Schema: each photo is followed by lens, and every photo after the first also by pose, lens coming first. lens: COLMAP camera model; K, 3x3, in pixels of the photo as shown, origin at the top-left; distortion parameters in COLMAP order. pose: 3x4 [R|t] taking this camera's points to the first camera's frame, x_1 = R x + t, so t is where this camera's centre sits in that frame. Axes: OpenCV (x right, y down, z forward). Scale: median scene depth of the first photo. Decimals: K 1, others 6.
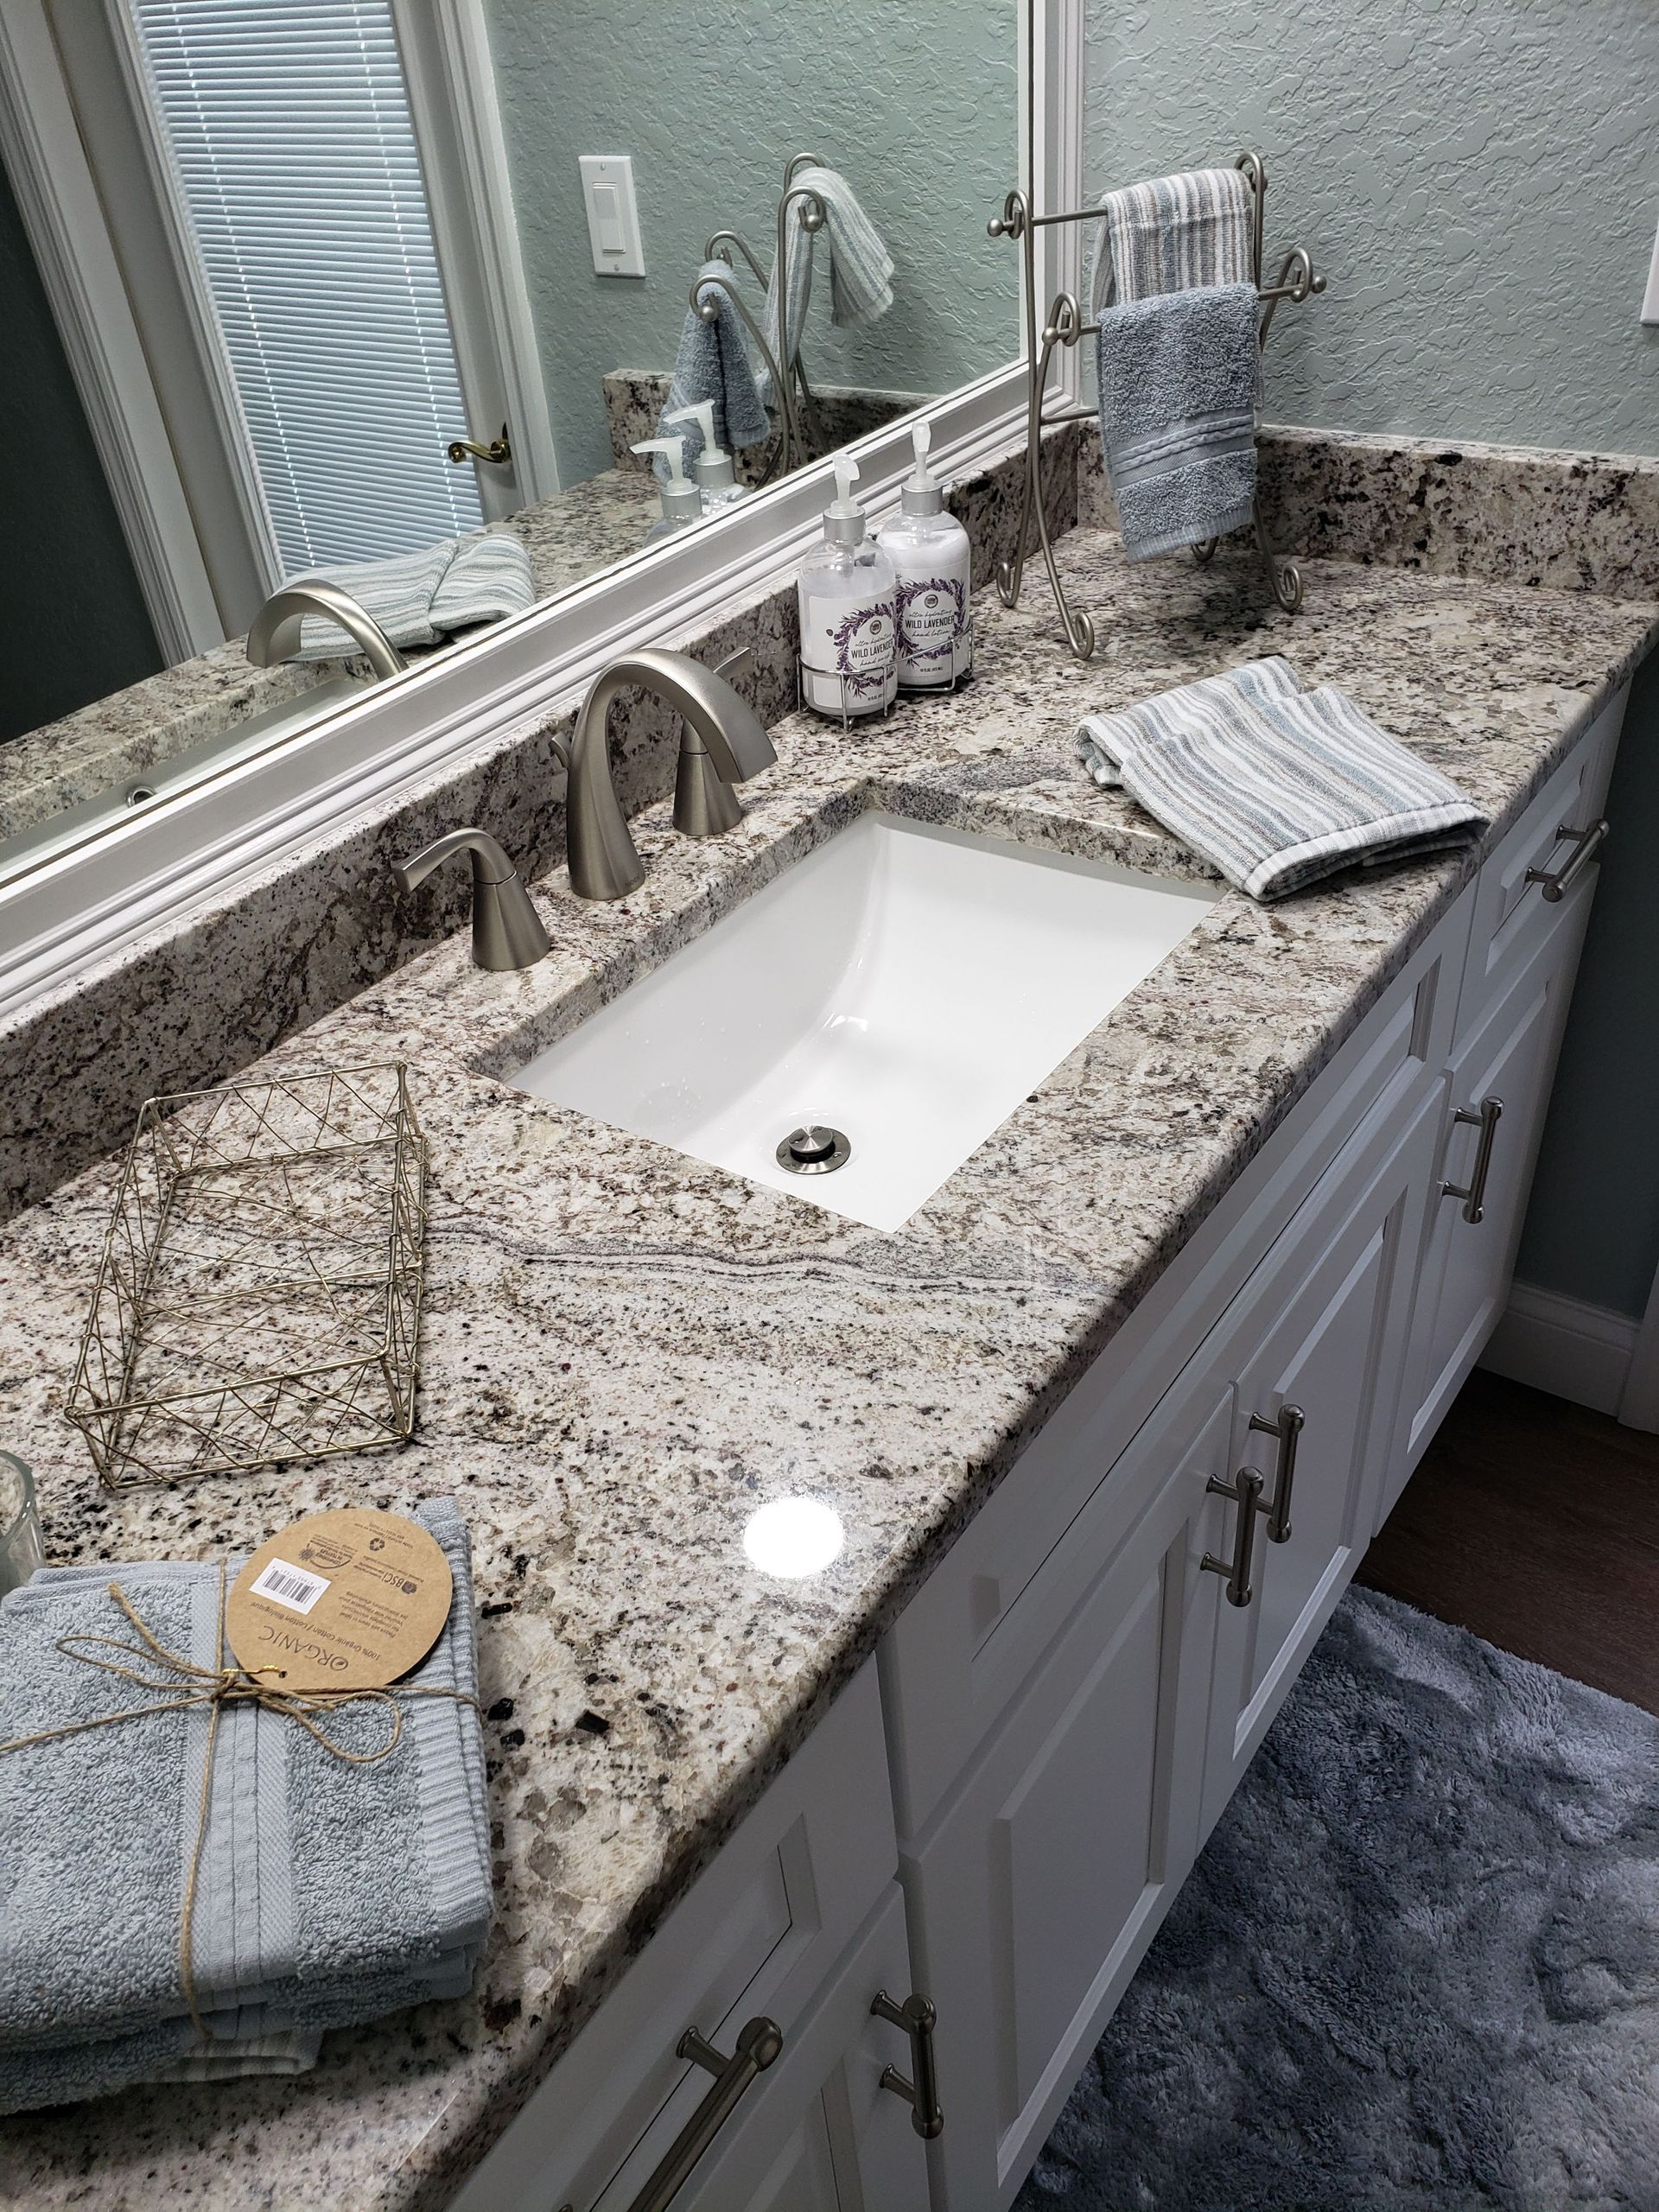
lens RADIAL K [[1727.7, 0, 816.5], [0, 1727.7, 1090.6], [0, 0, 1]] dist [0.047086, -0.026906]
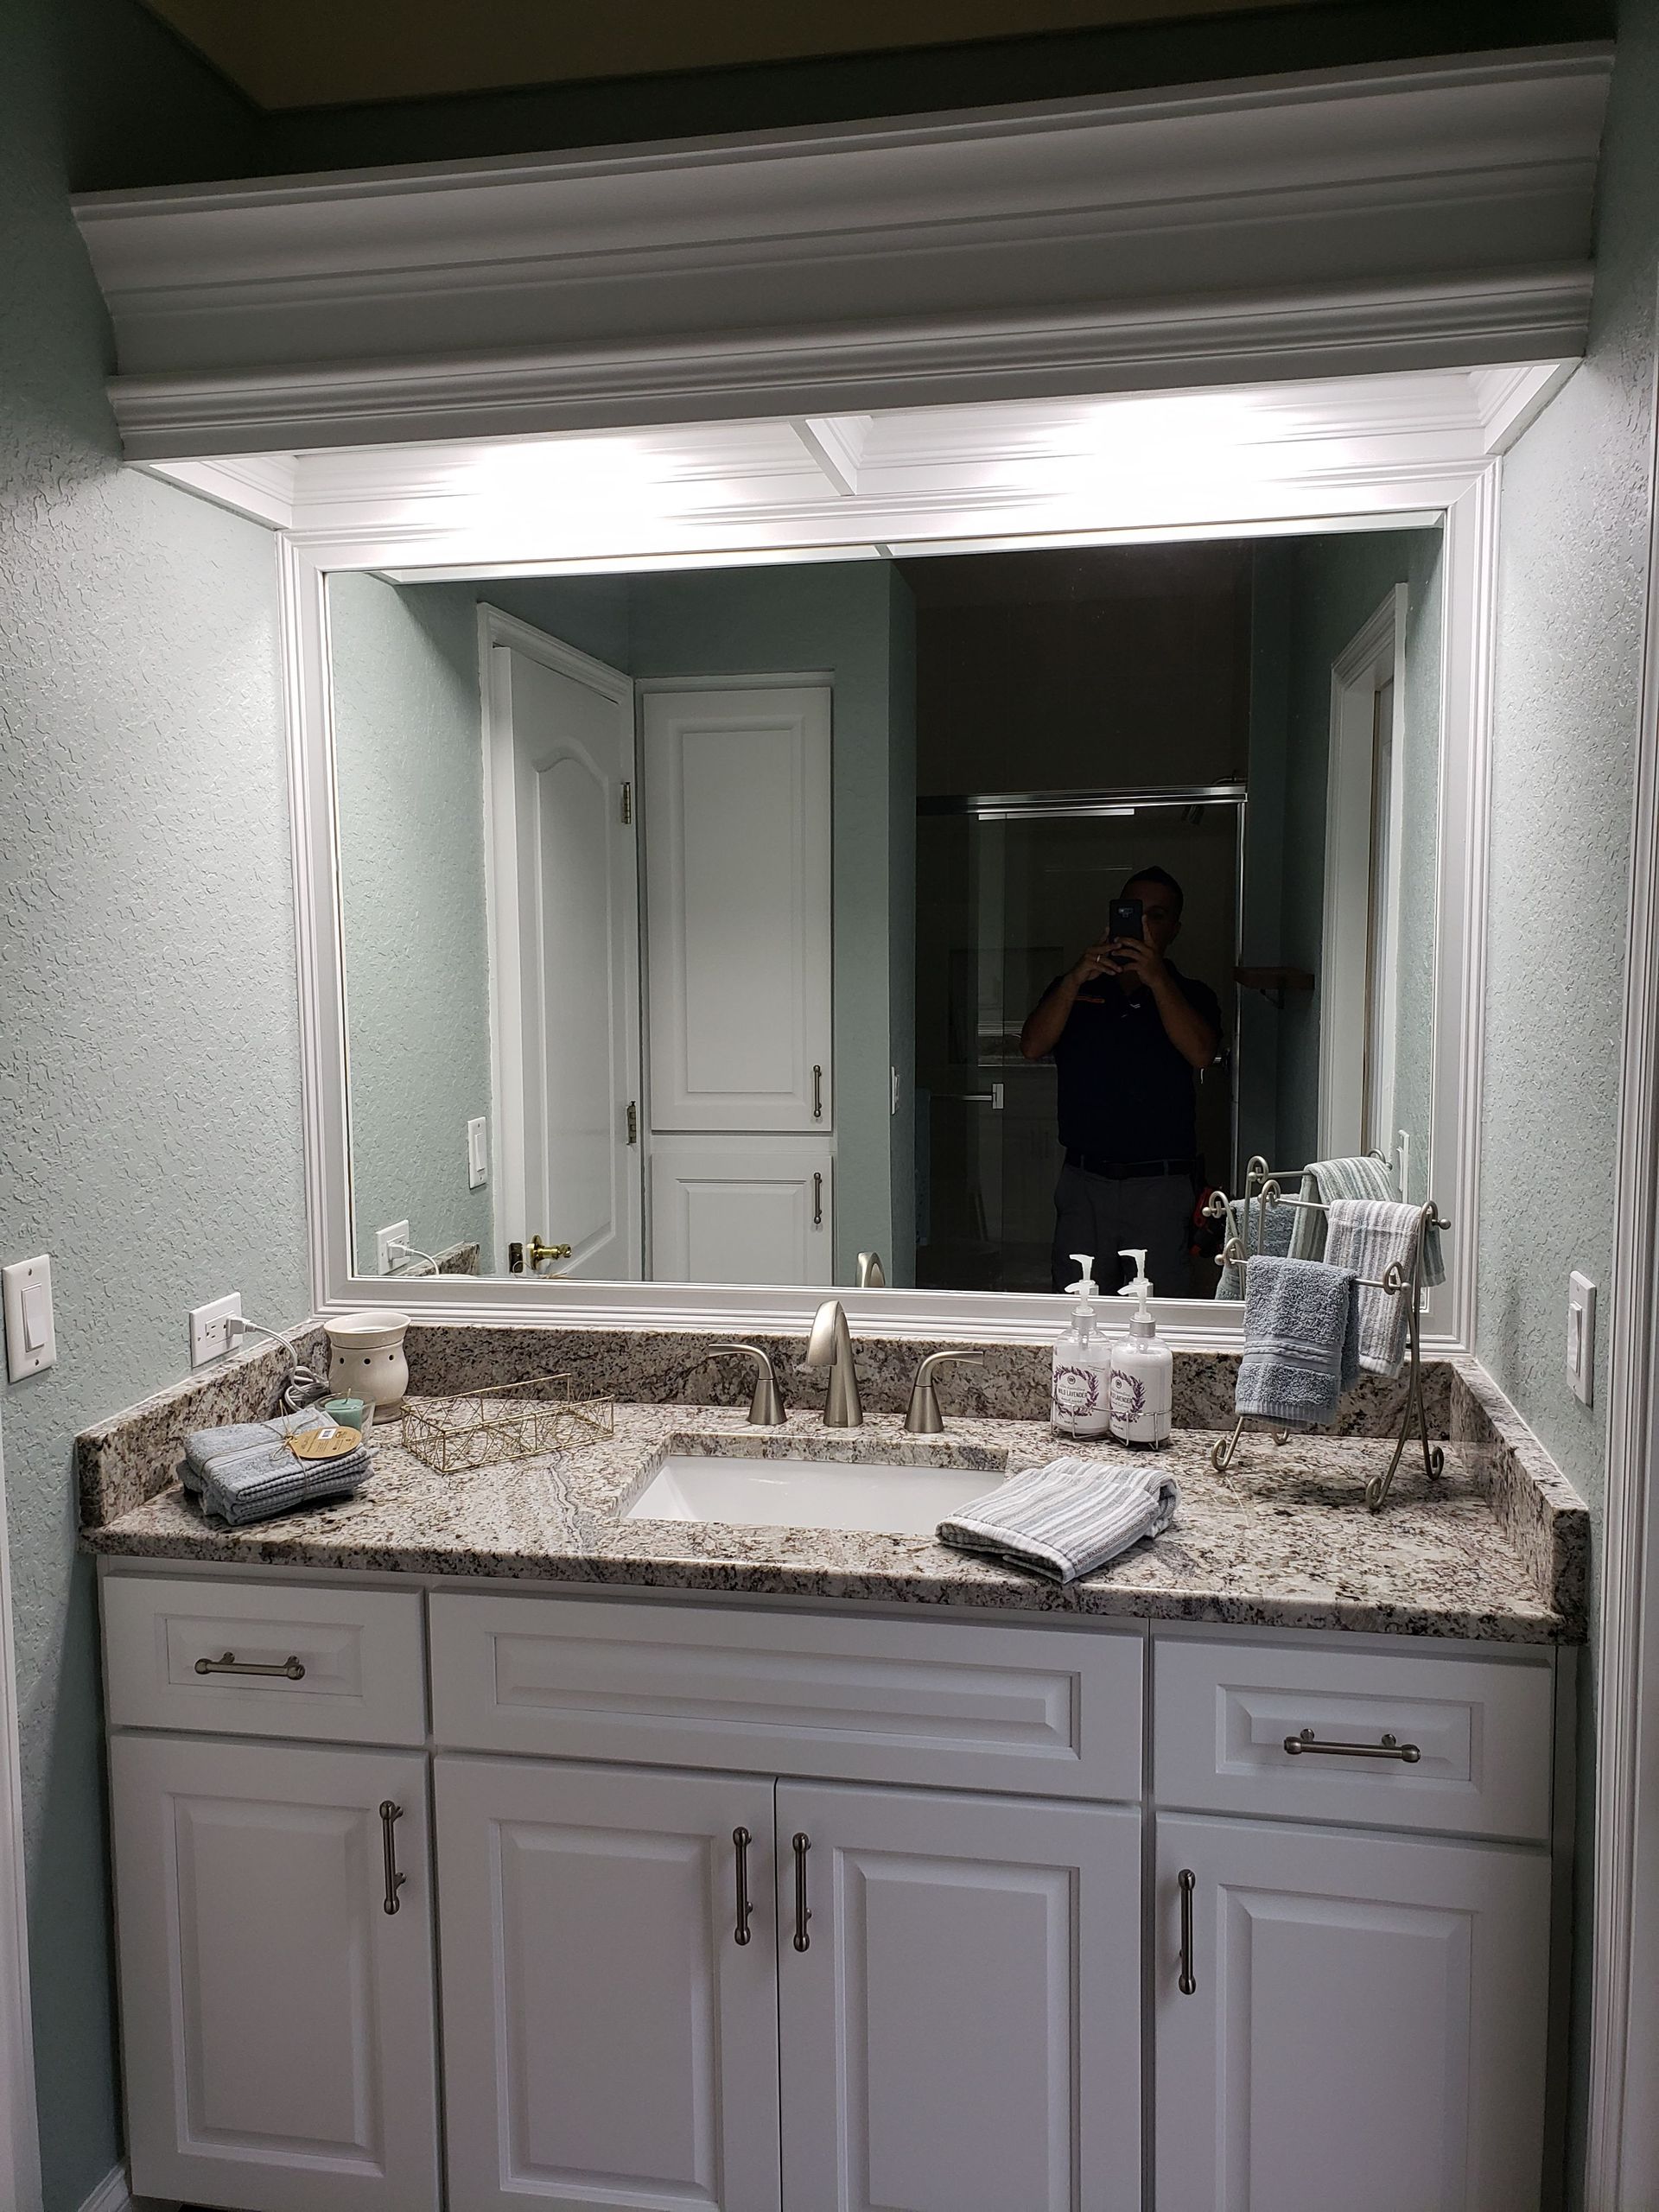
lens RADIAL K [[1727.7, 0, 823.0], [0, 1727.7, 1112.1], [0, 0, 1]] dist [0.047086, -0.026906]
pose [[0.428925, 0.187140, -0.883743, 1.425841], [-0.555369, 0.826207, -0.094593, -0.204517], [0.712452, 0.531377, 0.458313, -0.054861]]
